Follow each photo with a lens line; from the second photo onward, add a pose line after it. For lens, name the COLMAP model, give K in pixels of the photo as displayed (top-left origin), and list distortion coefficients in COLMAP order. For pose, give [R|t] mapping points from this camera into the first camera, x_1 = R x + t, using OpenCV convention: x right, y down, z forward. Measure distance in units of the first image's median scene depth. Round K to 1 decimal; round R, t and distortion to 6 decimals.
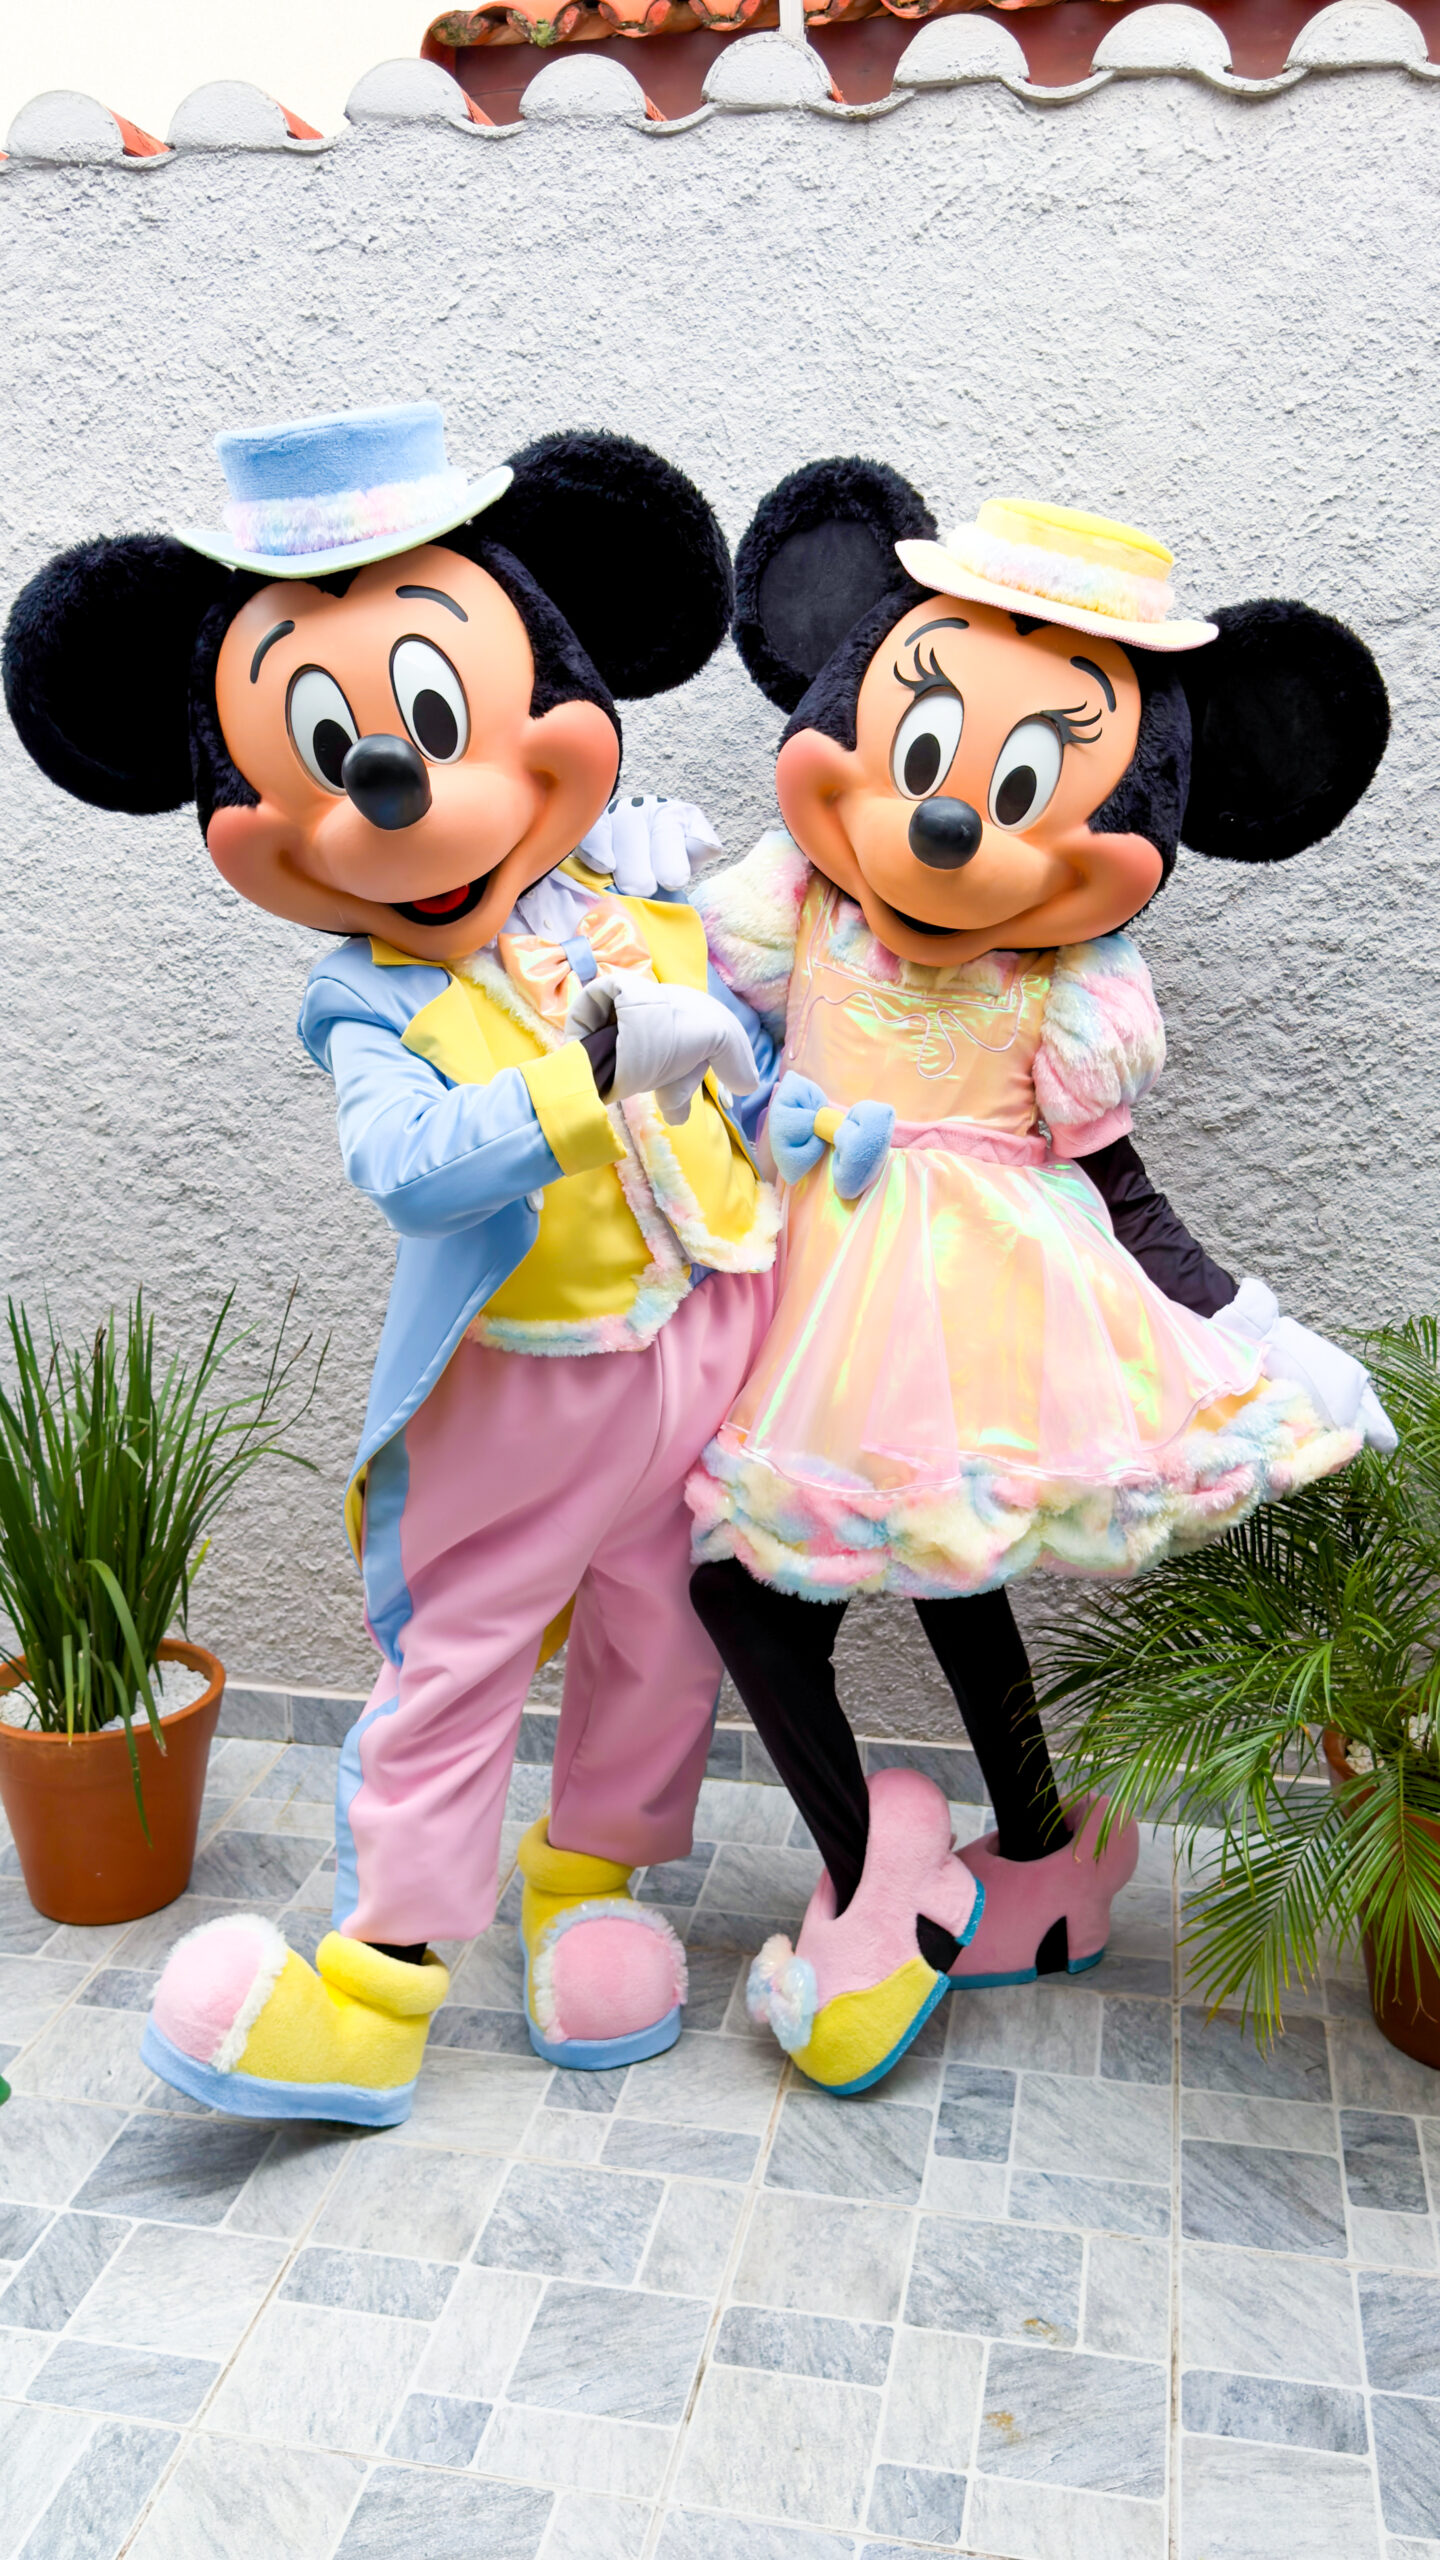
lens RADIAL K [[2285.4, 0, 702.6], [0, 2285.4, 1275.6], [0, 0, 1]] dist [0.103708, -0.180576]
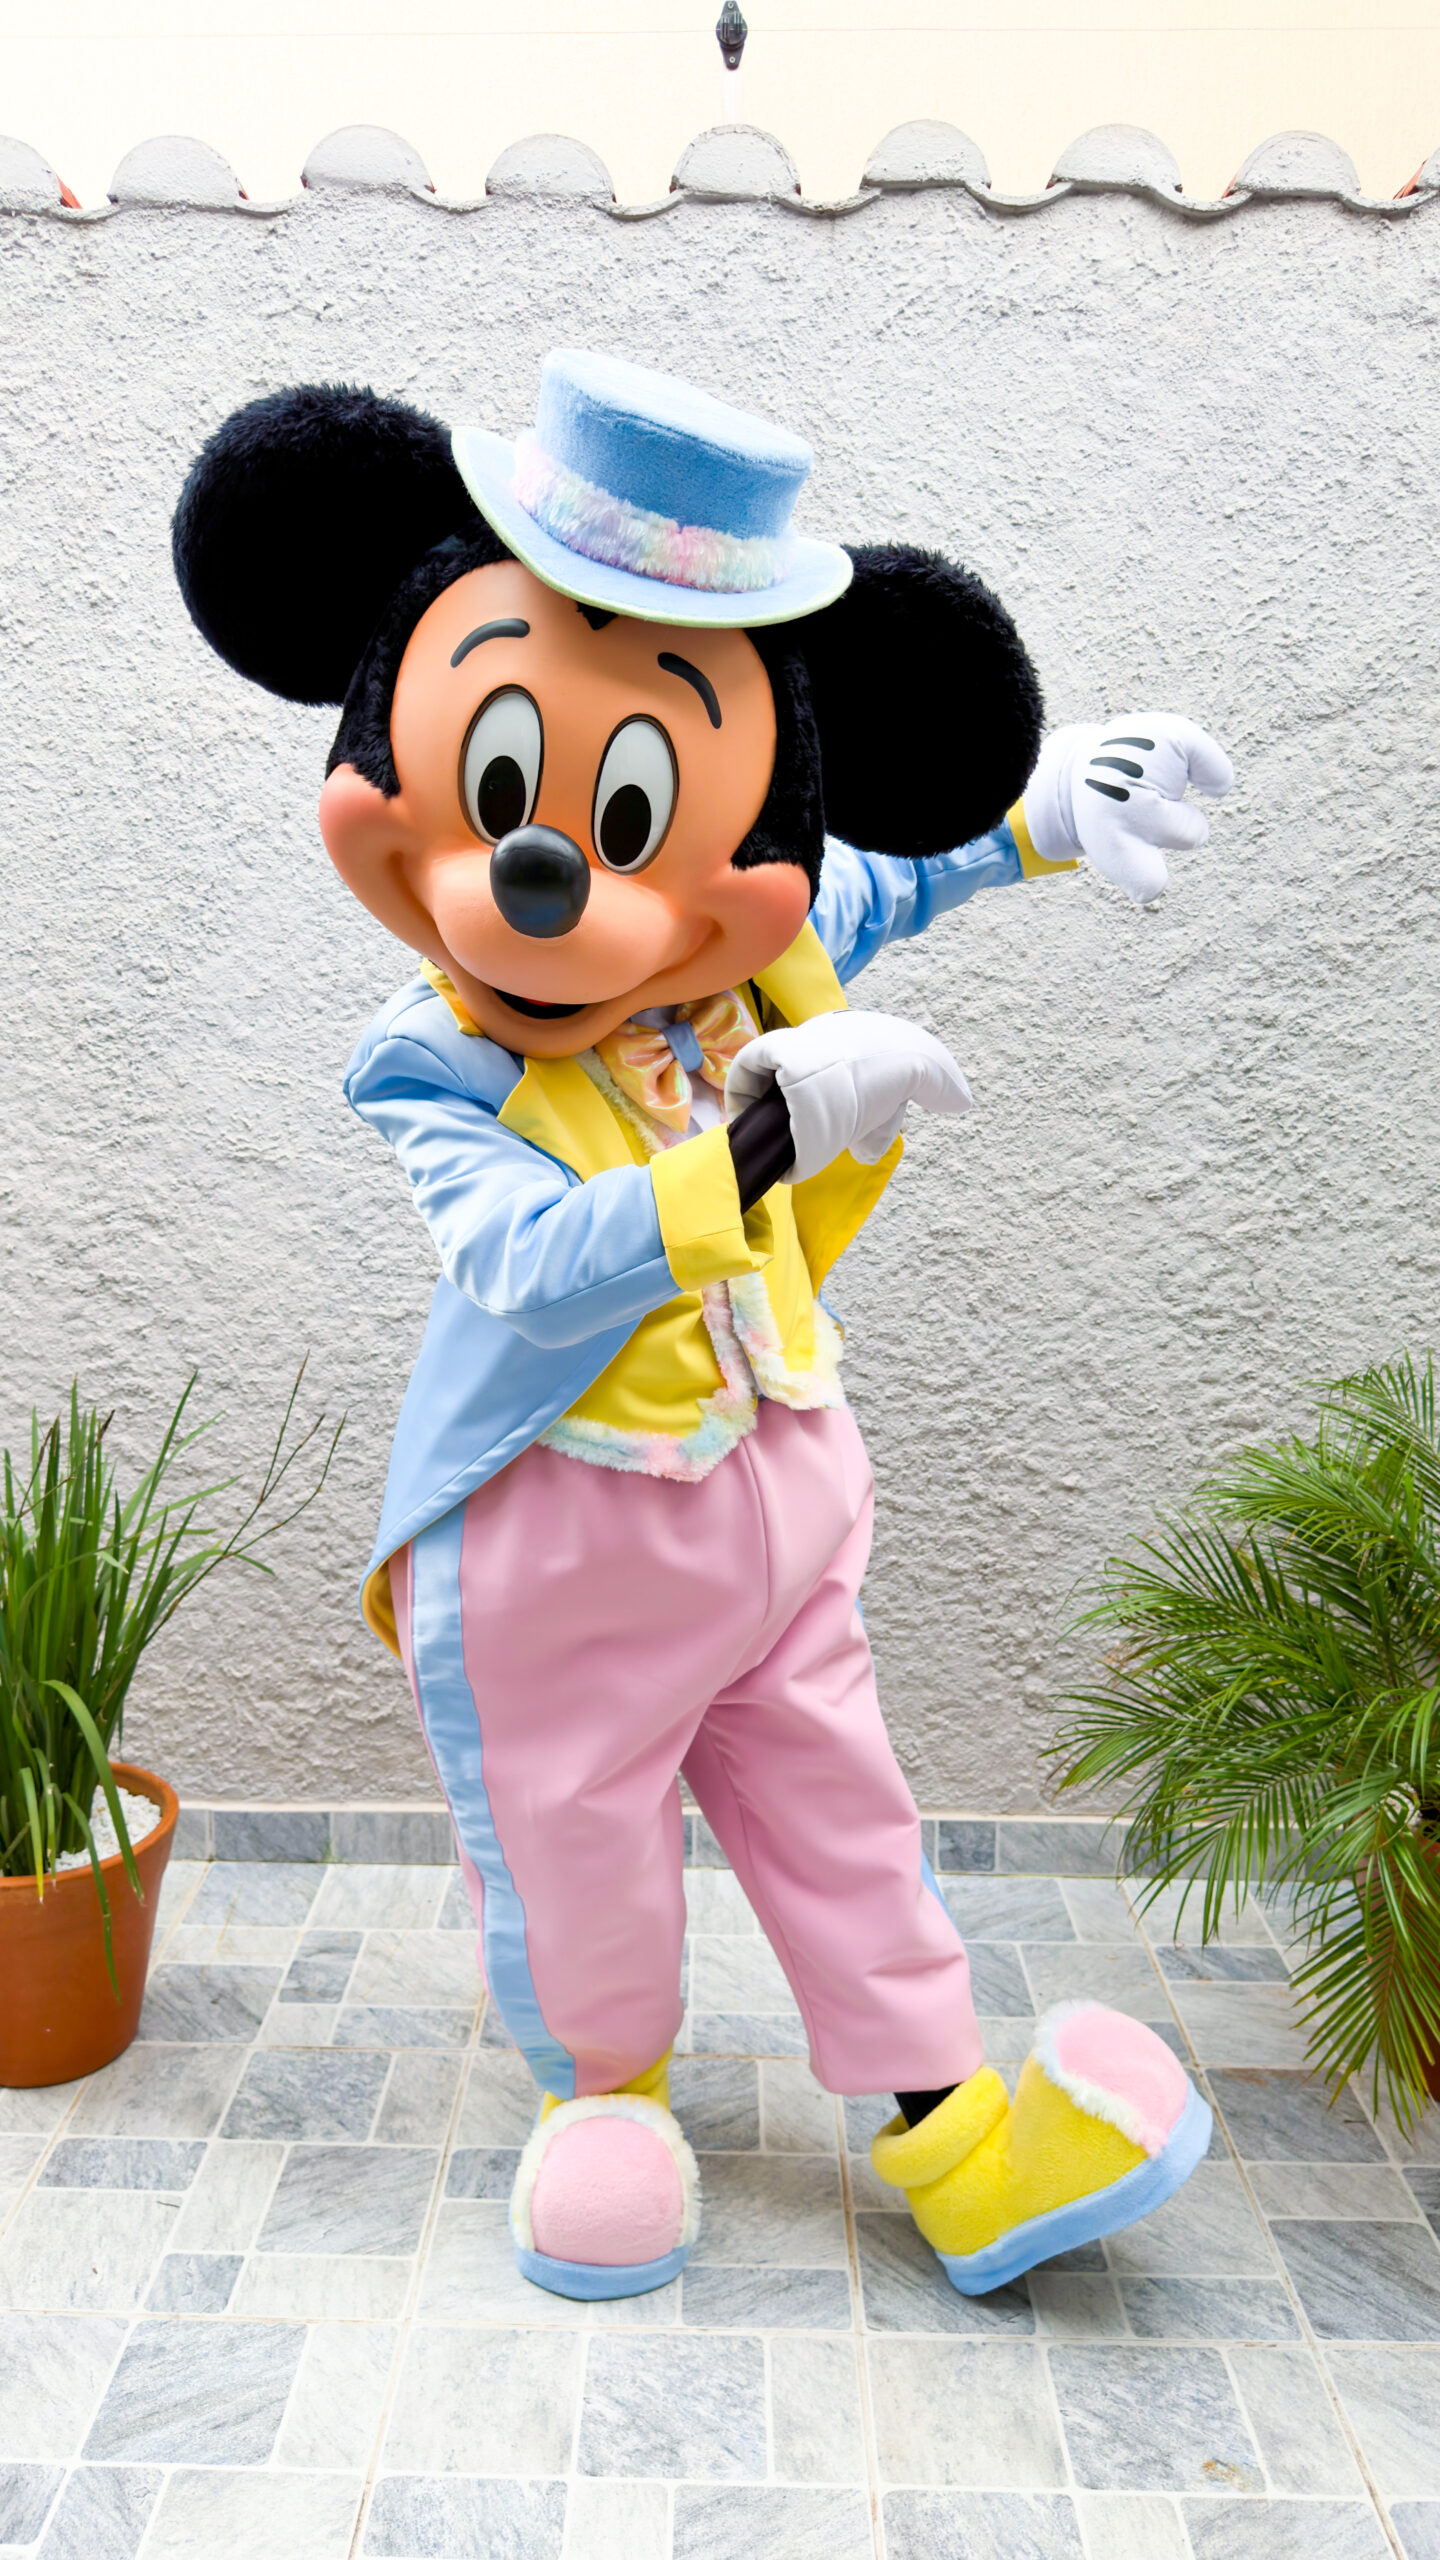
lens RADIAL K [[1840.3, 0, 697.4], [0, 1840.3, 1286.6], [0, 0, 1]] dist [0.036830, -0.040453]
pose [[0.982010, -0.018039, 0.187965, -0.145385], [0.030241, 0.997602, -0.062250, 0.022930], [-0.186392, 0.066815, 0.980201, 0.228849]]
